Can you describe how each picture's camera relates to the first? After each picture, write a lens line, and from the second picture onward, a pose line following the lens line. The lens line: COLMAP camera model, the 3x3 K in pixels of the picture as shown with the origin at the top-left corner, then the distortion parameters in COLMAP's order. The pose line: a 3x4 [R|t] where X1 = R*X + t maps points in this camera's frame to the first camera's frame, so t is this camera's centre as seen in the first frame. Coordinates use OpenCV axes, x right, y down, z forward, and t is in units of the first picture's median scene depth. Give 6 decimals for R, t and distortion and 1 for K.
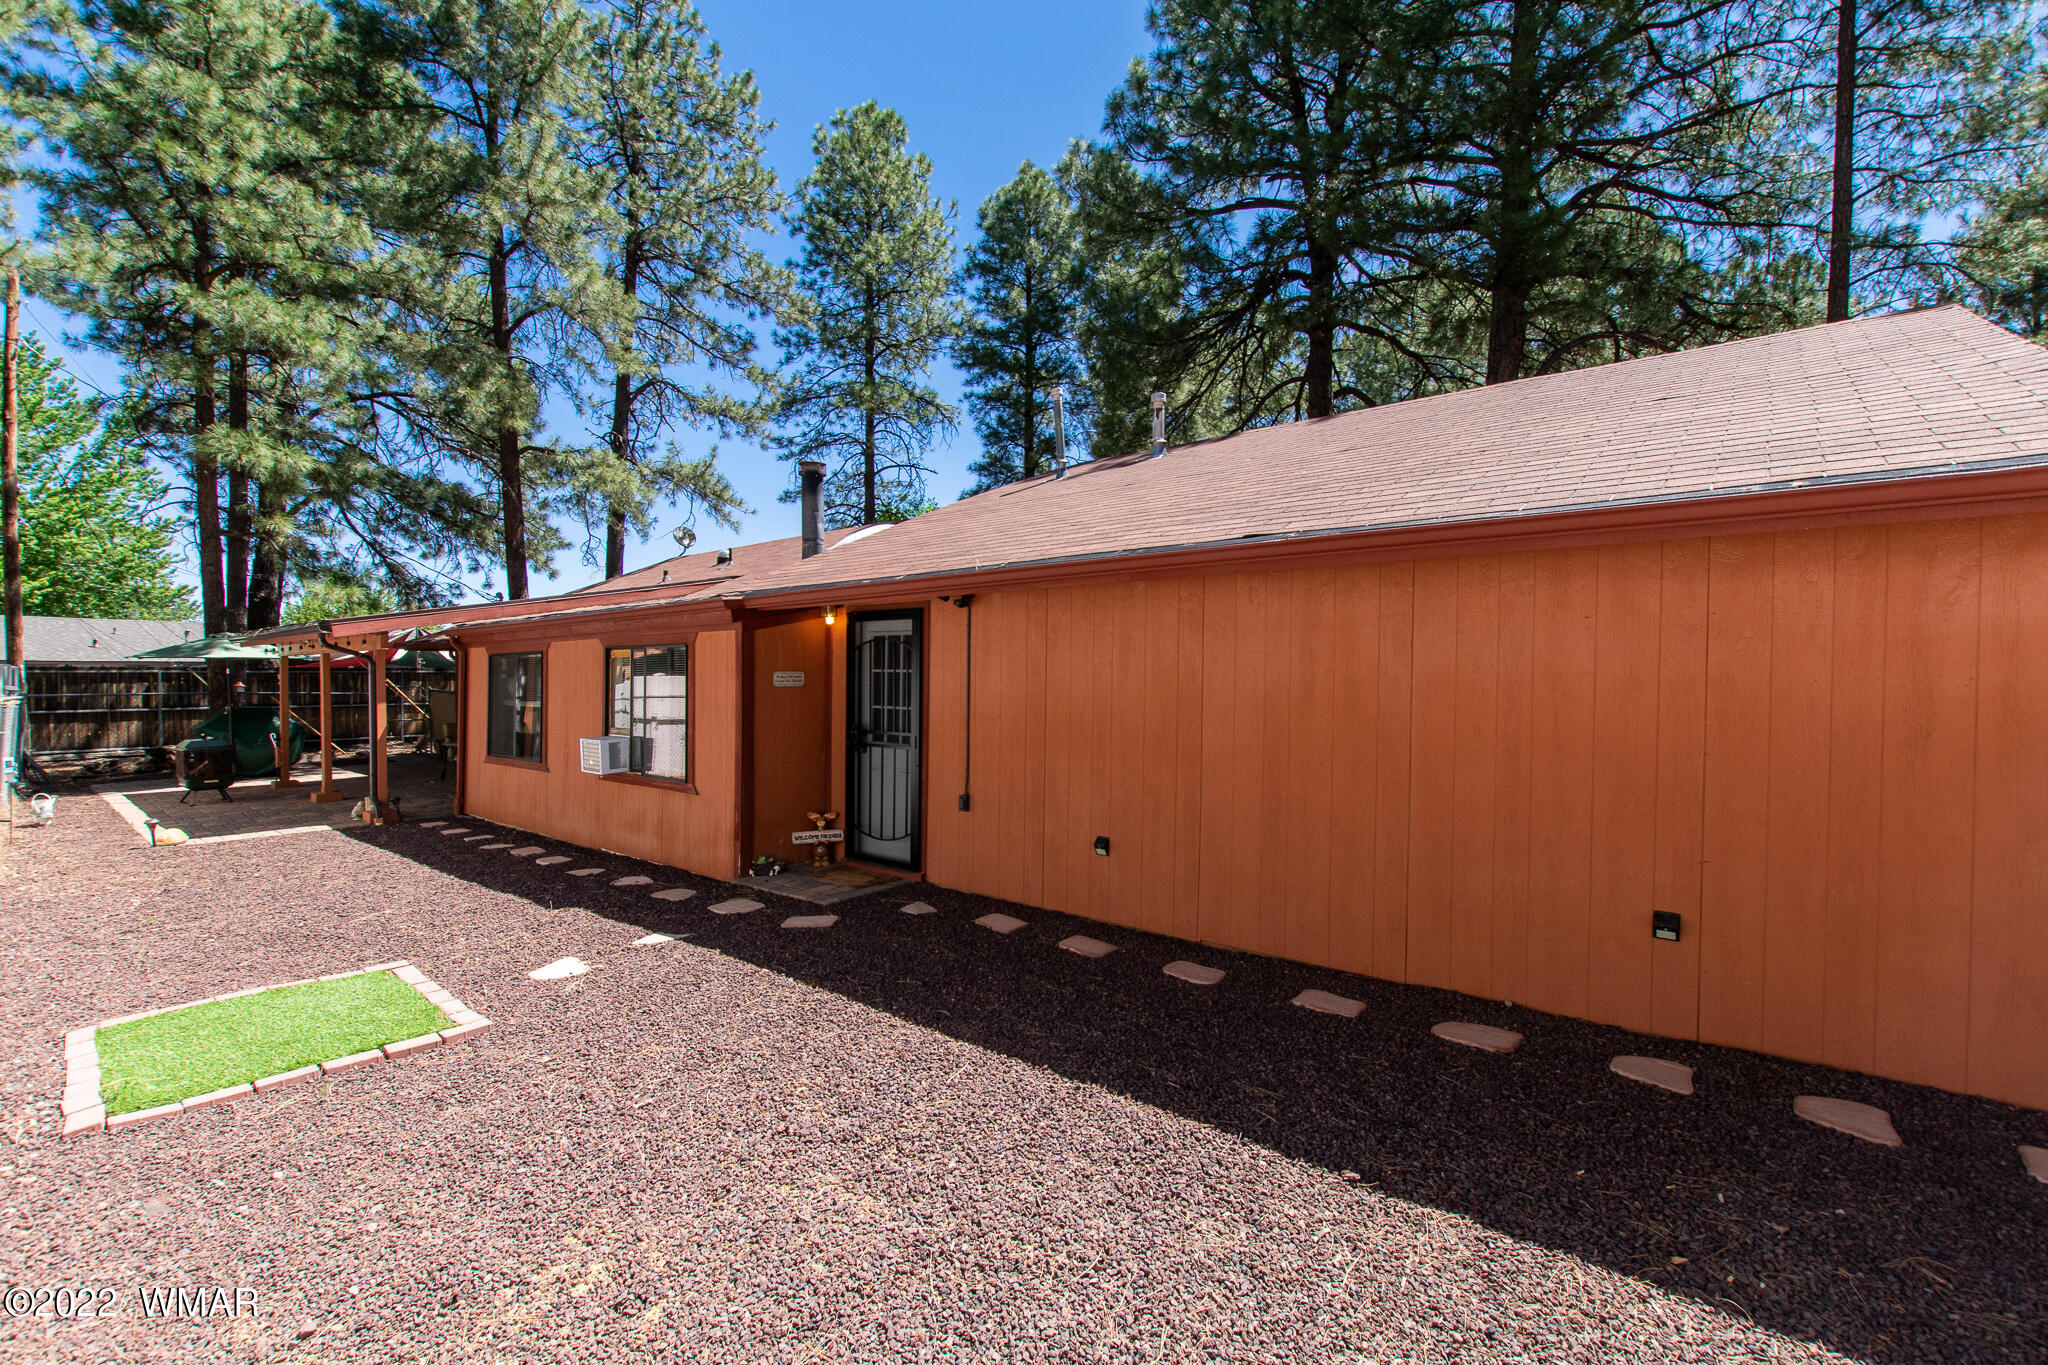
lens RADIAL K [[878.0, 0, 1024.0], [0, 878.0, 682.5], [0, 0, 1]] dist [-0.000481, -0.000152]
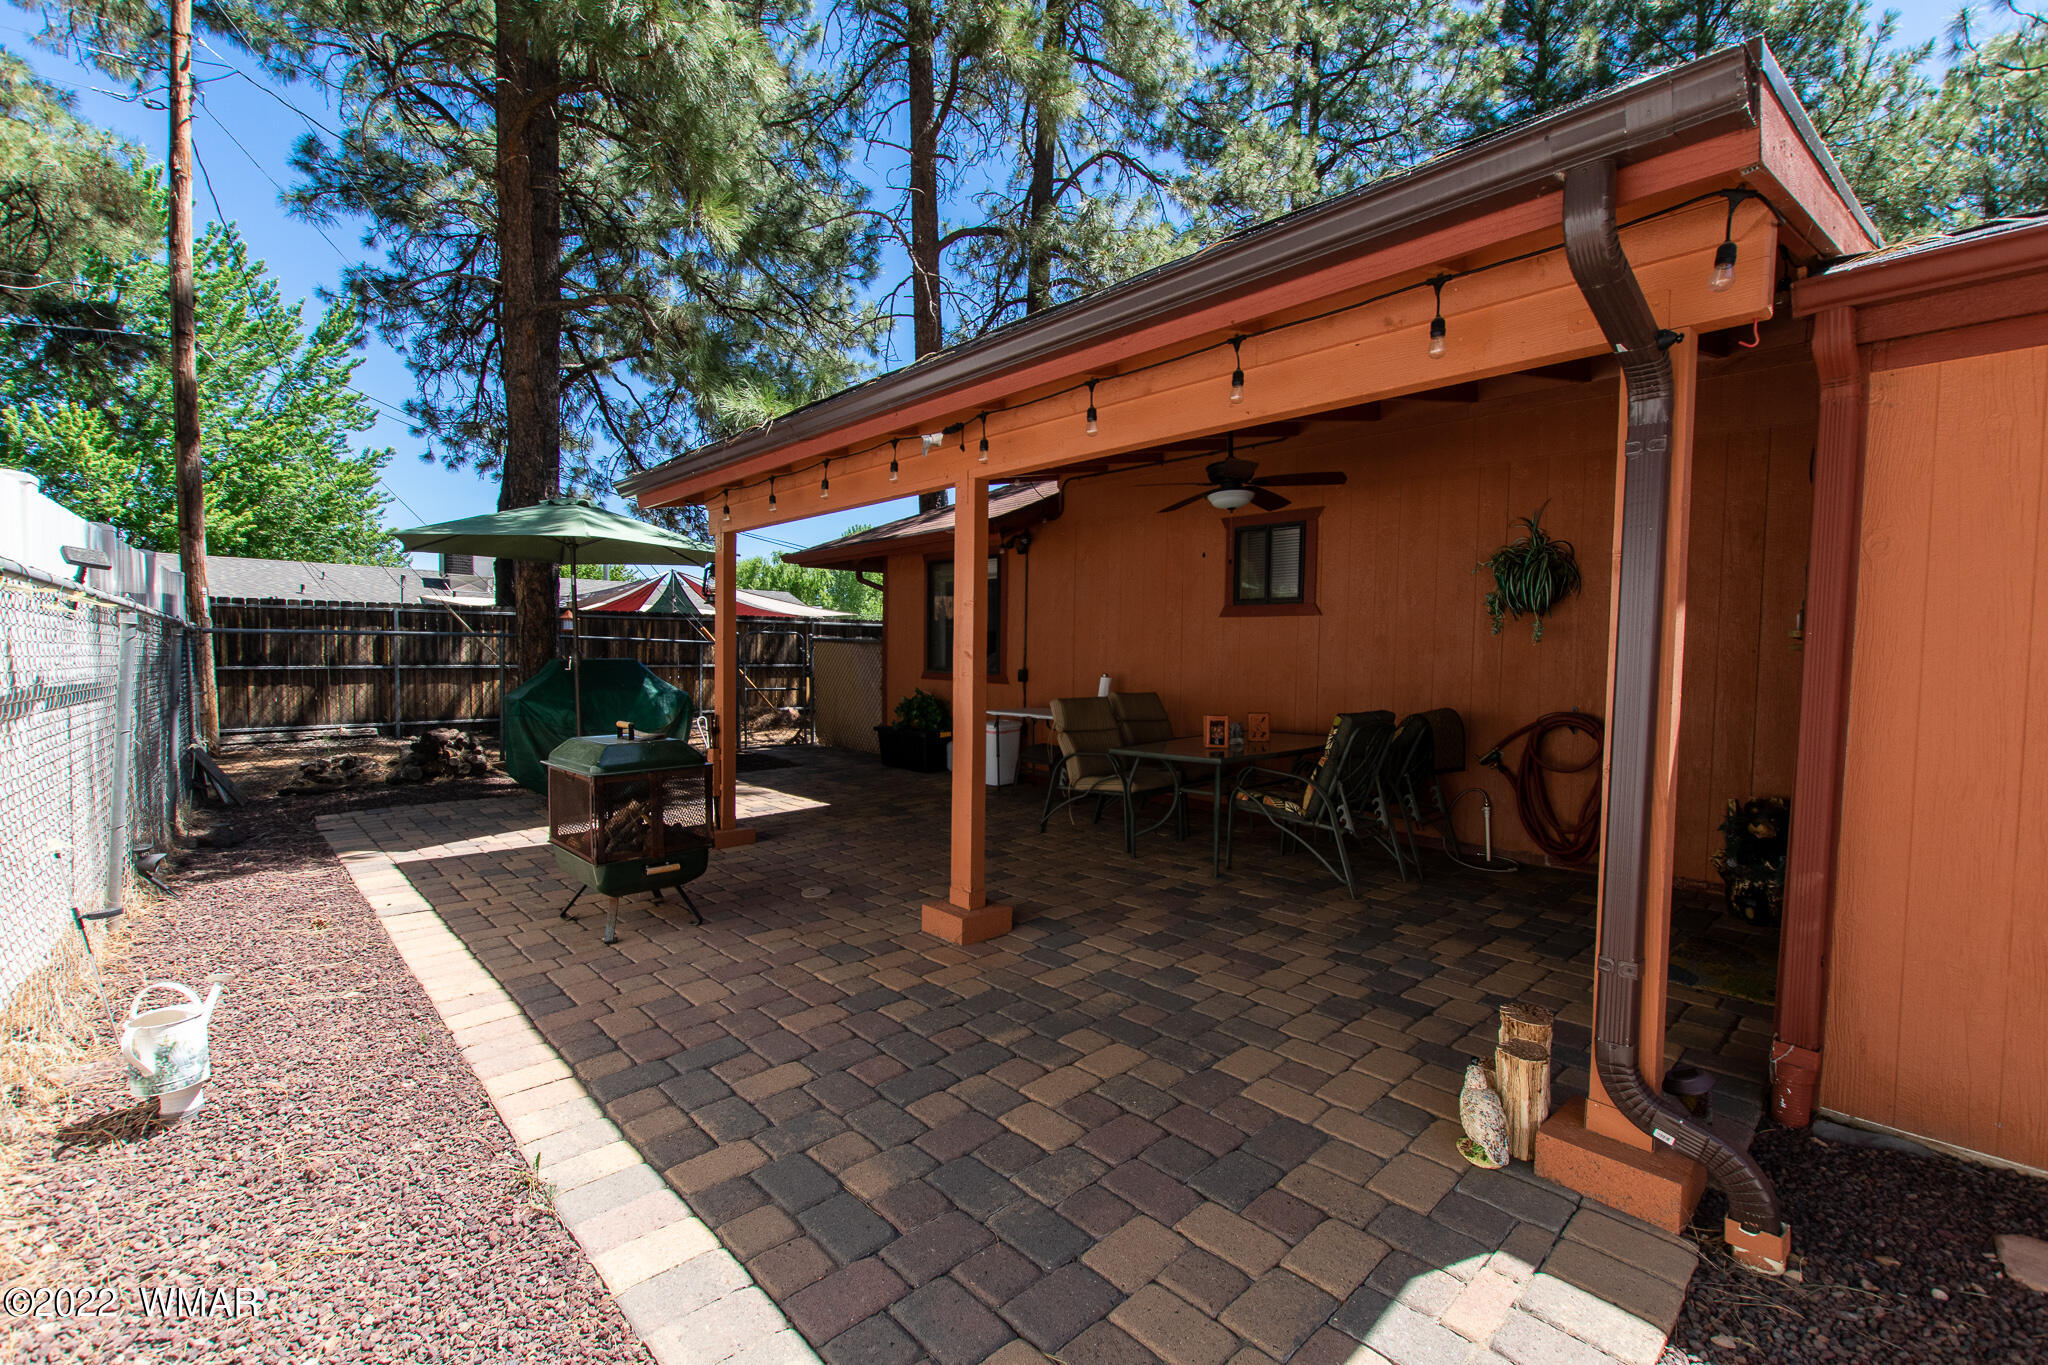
lens RADIAL K [[854.3, 0, 1024.0], [0, 854.3, 682.5], [0, 0, 1]] dist [0.000699, 0.000113]
pose [[0.993926, 0.017998, -0.108568, -0.269277], [-0.014971, 0.999478, 0.028628, 0.010209], [0.109026, -0.026828, 0.993677, 0.247923]]
